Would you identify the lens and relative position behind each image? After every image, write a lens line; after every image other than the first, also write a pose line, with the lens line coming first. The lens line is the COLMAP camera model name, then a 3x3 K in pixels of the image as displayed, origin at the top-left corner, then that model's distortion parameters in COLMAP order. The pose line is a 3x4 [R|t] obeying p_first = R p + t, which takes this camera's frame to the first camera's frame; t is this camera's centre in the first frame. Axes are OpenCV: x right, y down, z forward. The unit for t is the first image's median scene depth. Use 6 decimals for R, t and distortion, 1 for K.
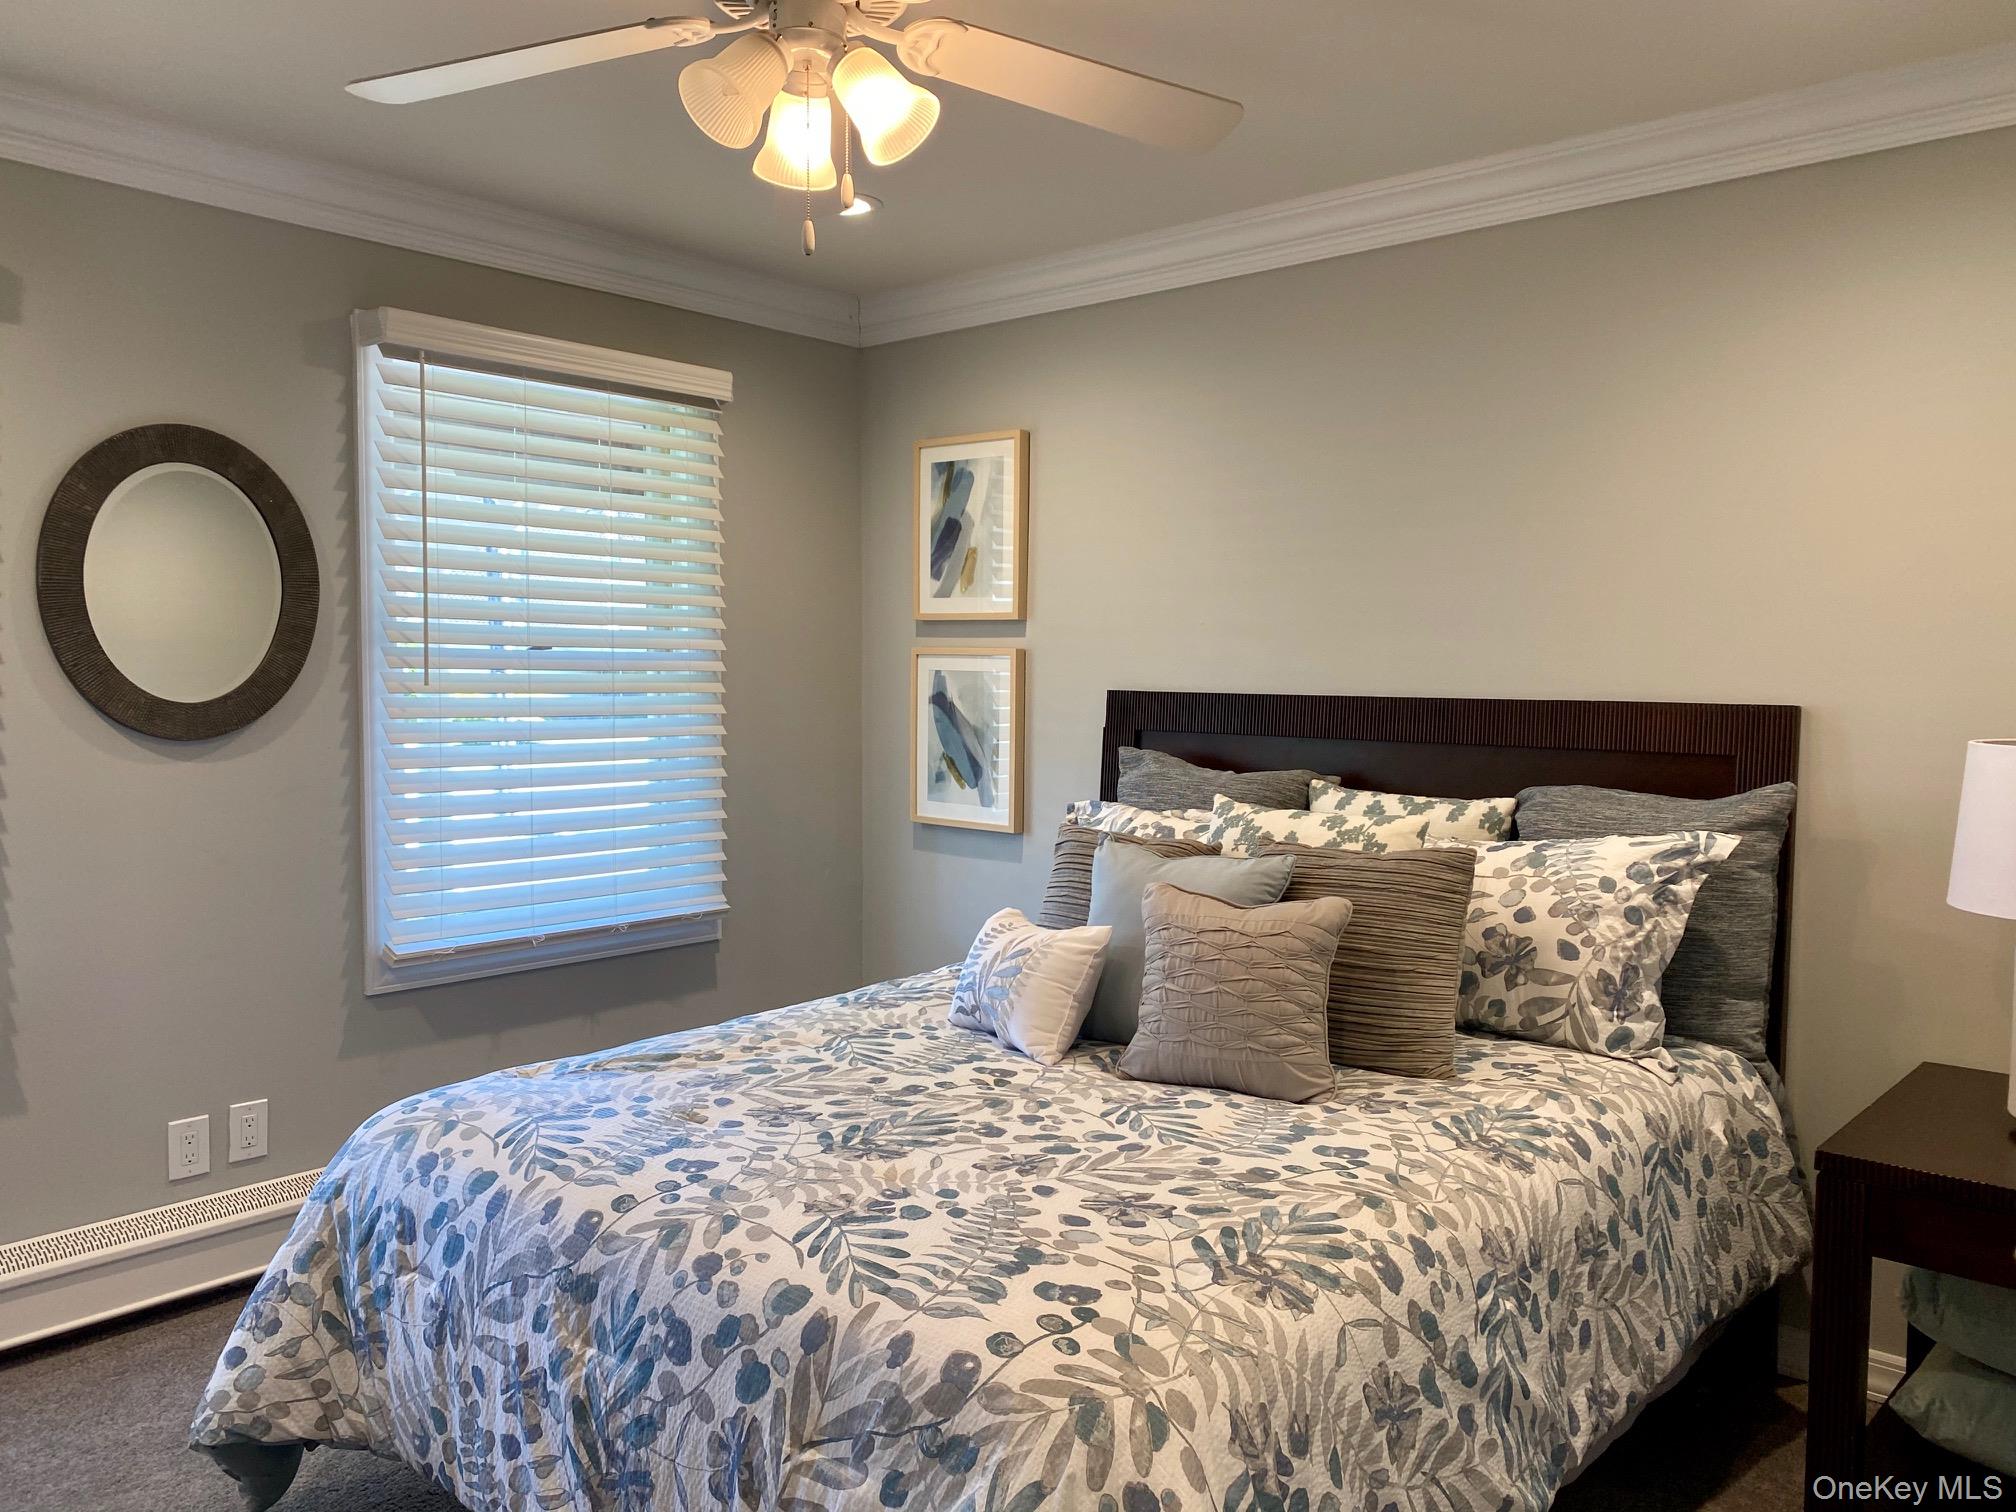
lens RADIAL K [[1520.5, 0, 1008.0], [0, 1520.5, 756.0], [0, 0, 1]] dist [0.000321, -0.001331]
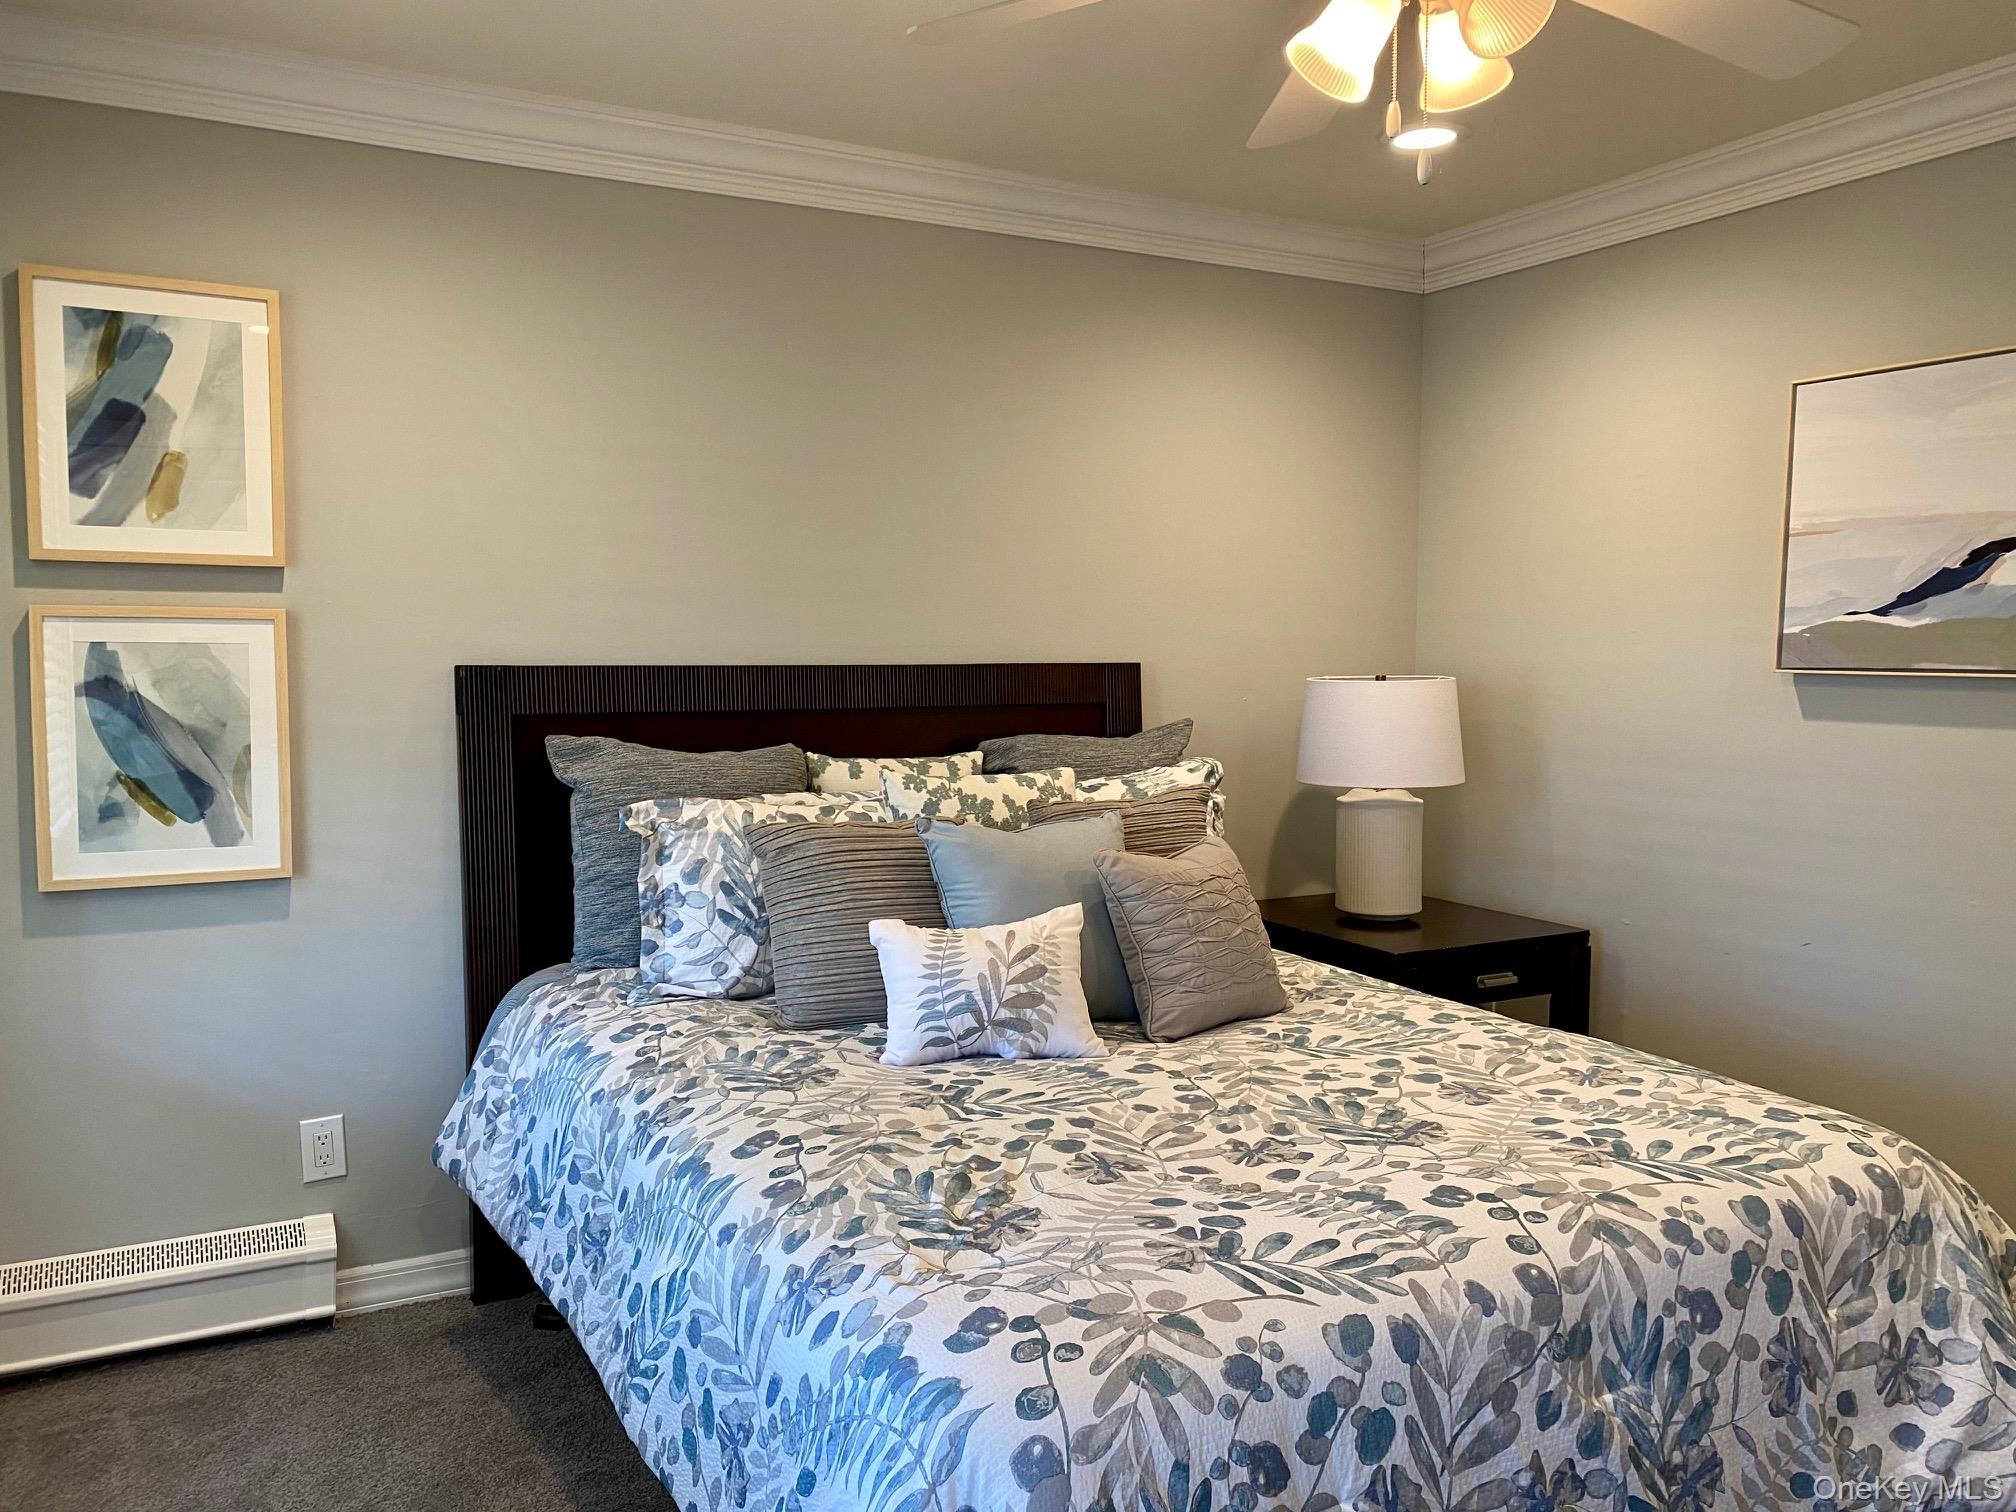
lens RADIAL K [[1548.9, 0, 1004.5], [0, 1548.9, 791.0], [0, 0, 1]] dist [0.006709, 0.001220]
pose [[0.350968, -0.094938, 0.931562, -0.968599], [0.062009, 0.995020, 0.078043, -0.041886], [-0.934332, 0.030375, 0.355107, 0.800957]]
